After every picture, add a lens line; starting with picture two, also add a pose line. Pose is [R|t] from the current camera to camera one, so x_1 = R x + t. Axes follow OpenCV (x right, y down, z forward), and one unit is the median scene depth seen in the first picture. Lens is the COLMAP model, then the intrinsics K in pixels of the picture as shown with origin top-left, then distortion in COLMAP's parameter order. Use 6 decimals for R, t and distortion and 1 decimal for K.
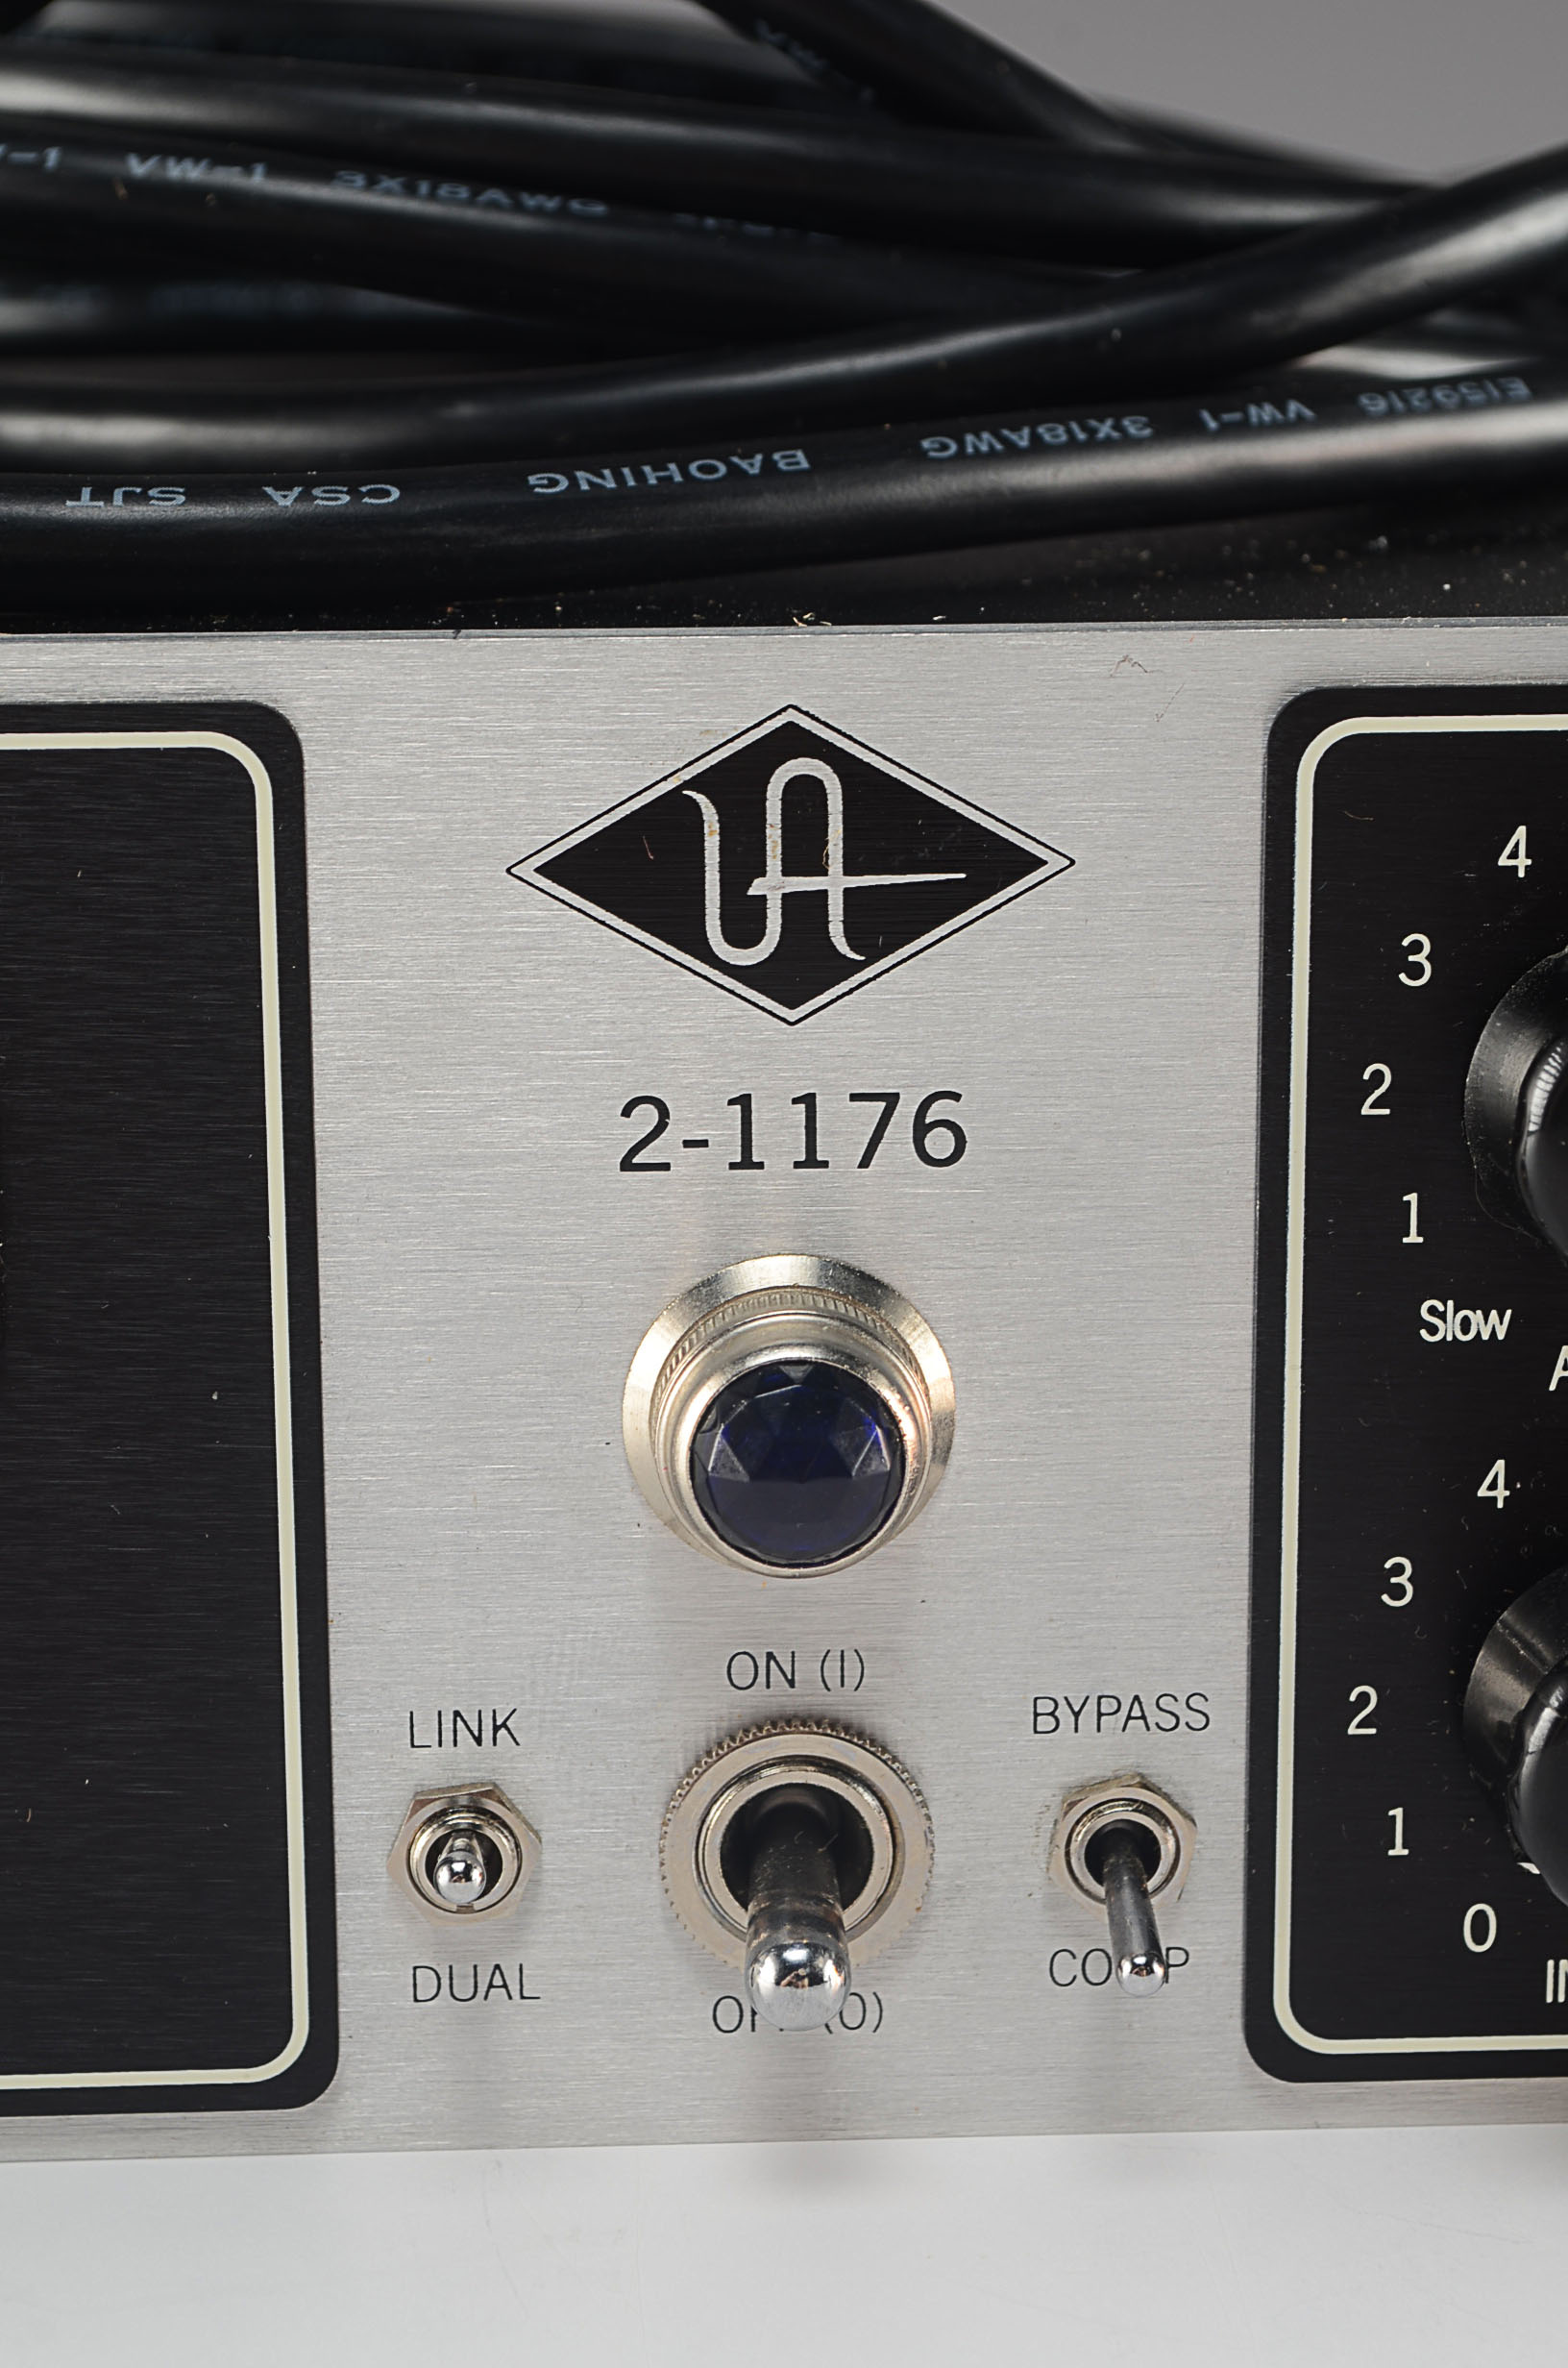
lens RADIAL K [[5421.5, 0, 777.5], [0, 5421.5, 1181.2], [0, 0, 1]] dist [0.091349, 0.000000]
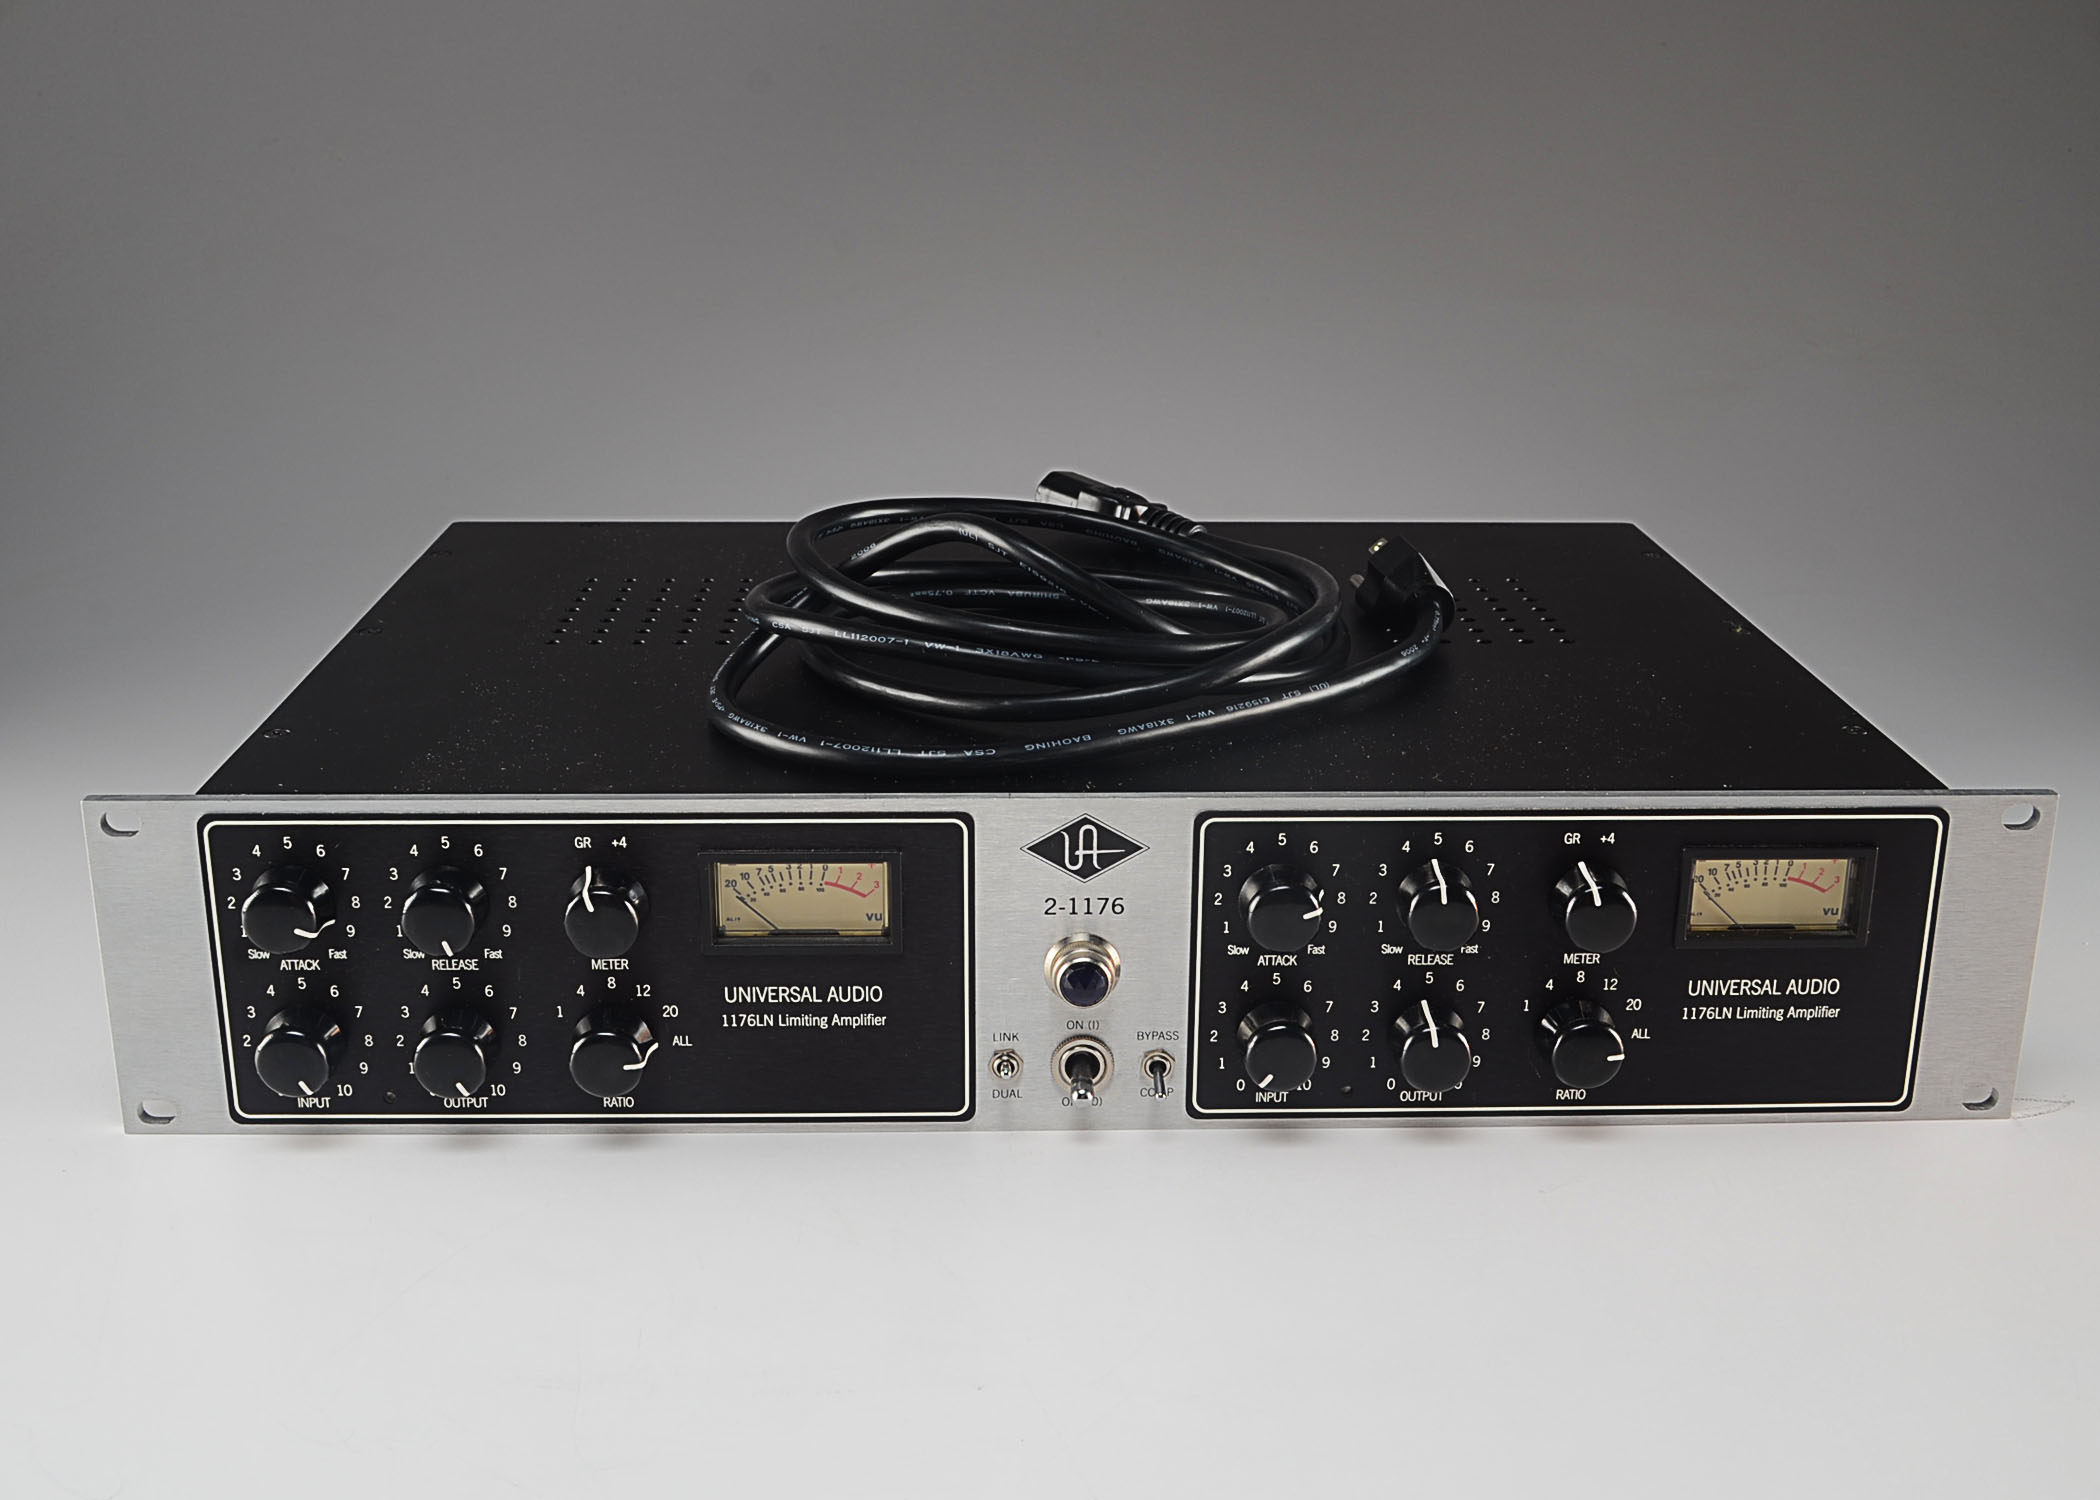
lens RADIAL K [[2441.5, 0, 1045.3], [0, 2441.5, 766.7], [0, 0, 1]] dist [-0.108370, 0.000000]
pose [[0.999785, 0.016455, -0.012649, -0.005456], [-0.015553, 0.997535, 0.068421, -0.251769], [0.013744, -0.068210, 0.997576, -0.939730]]
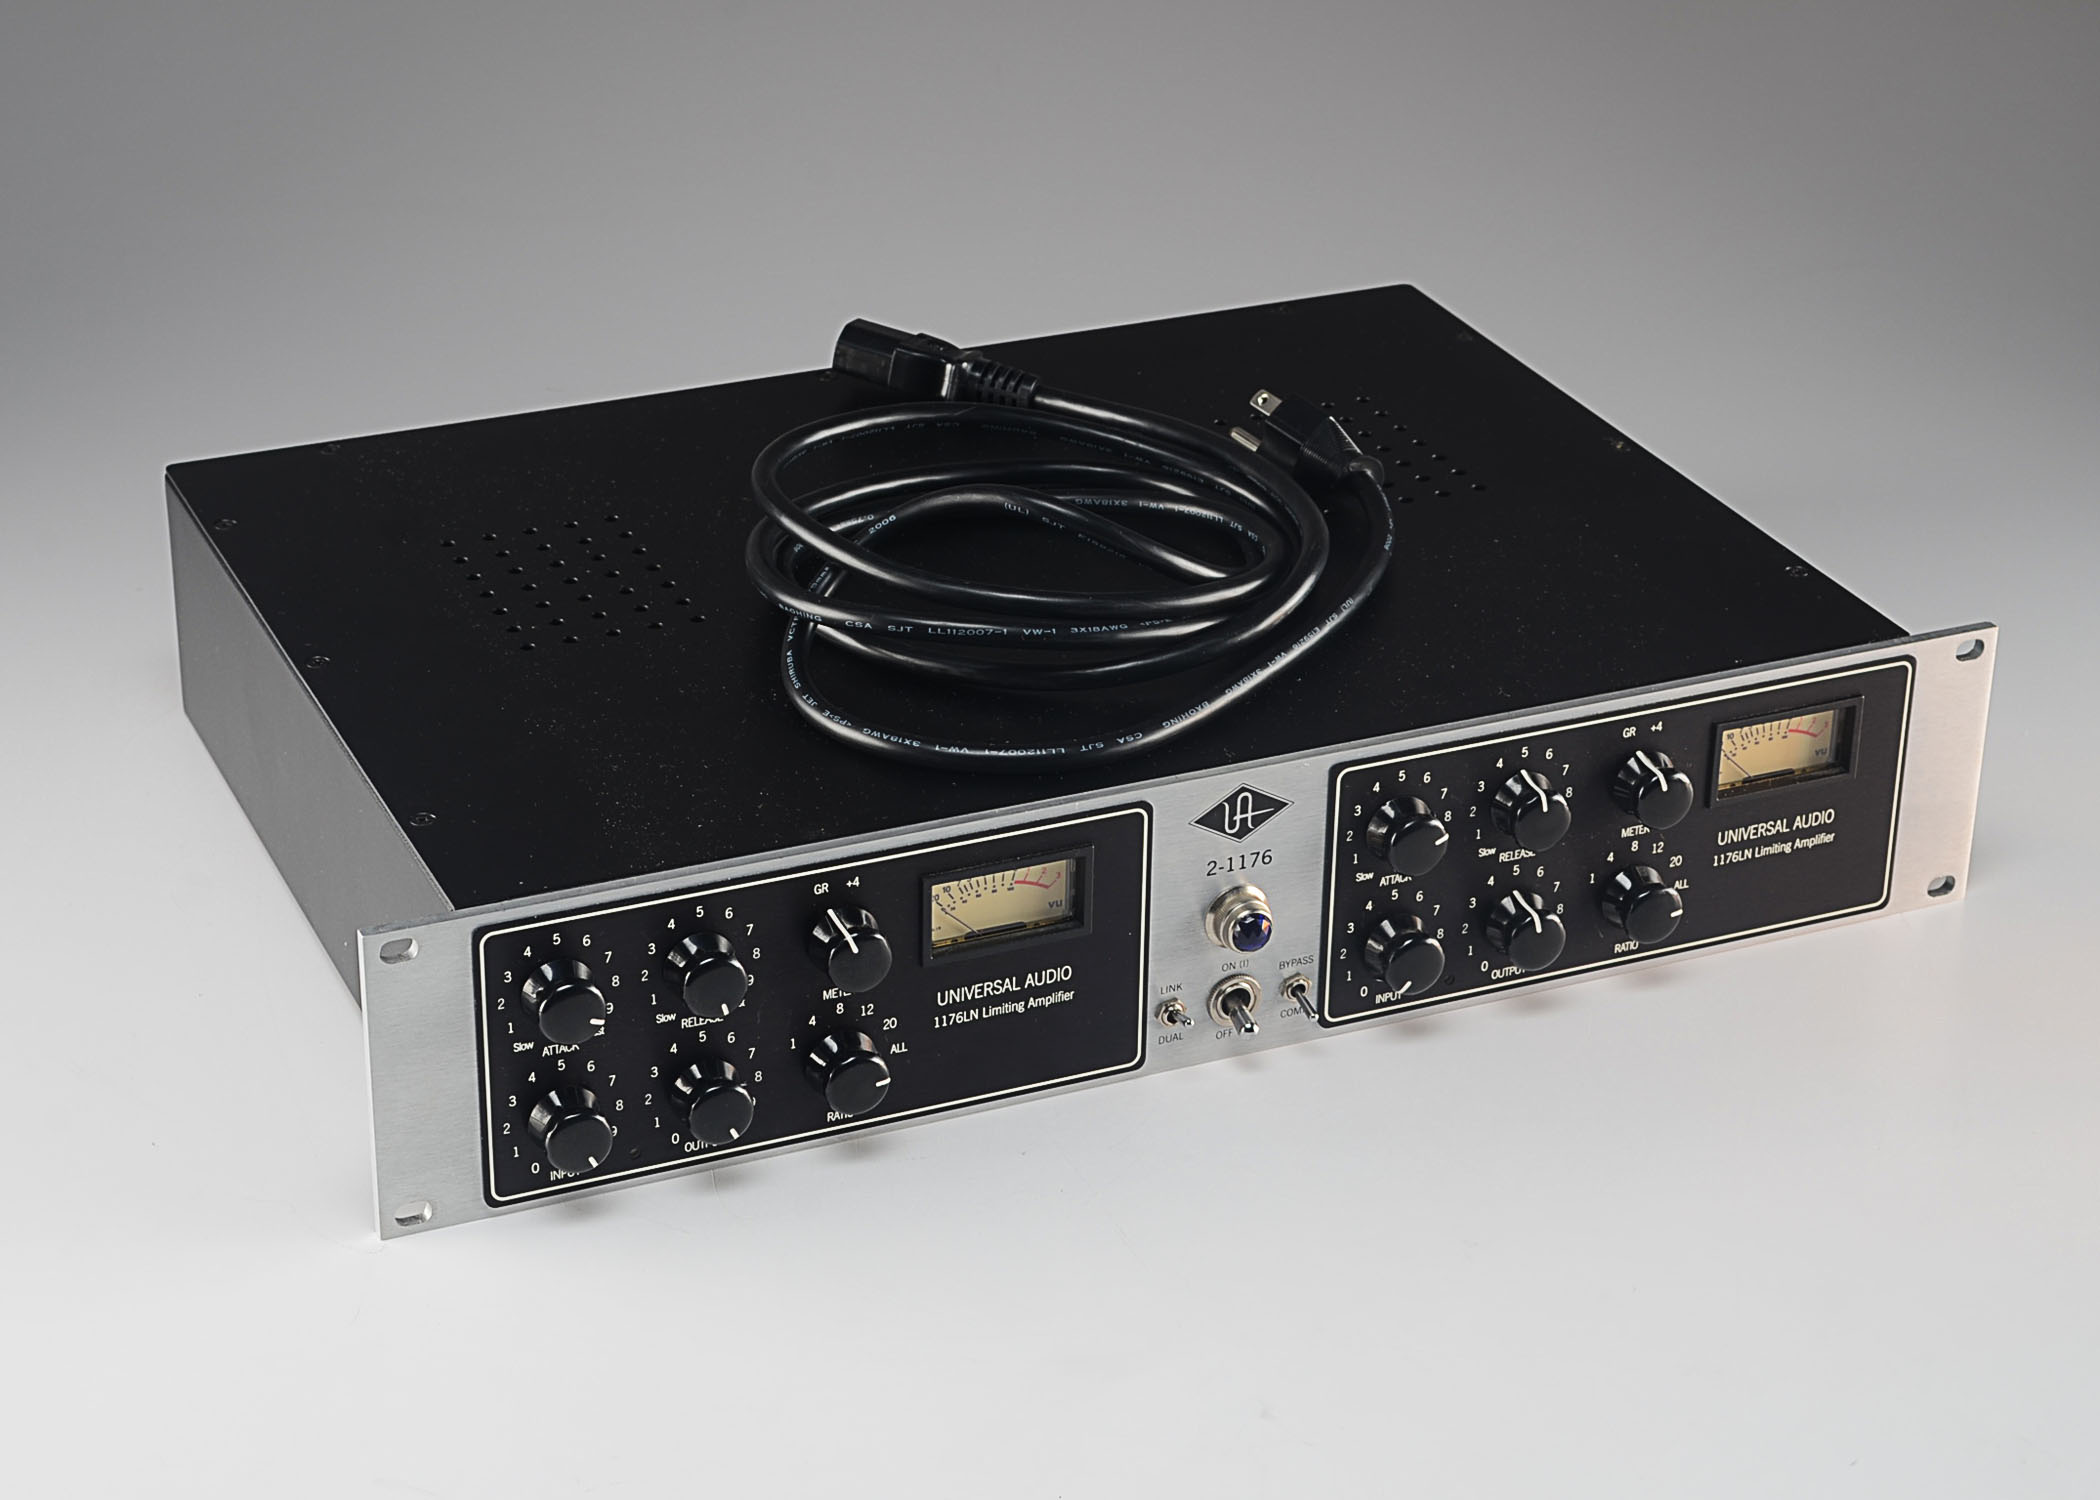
lens RADIAL K [[4583.2, 0, 1050.7], [0, 4583.2, 746.7], [0, 0, 1]] dist [-0.189817, 0.000000]
pose [[0.932675, -0.145029, 0.330278, -1.463848], [0.071231, 0.971634, 0.225507, -1.025576], [-0.353615, -0.186799, 0.916549, -2.616798]]
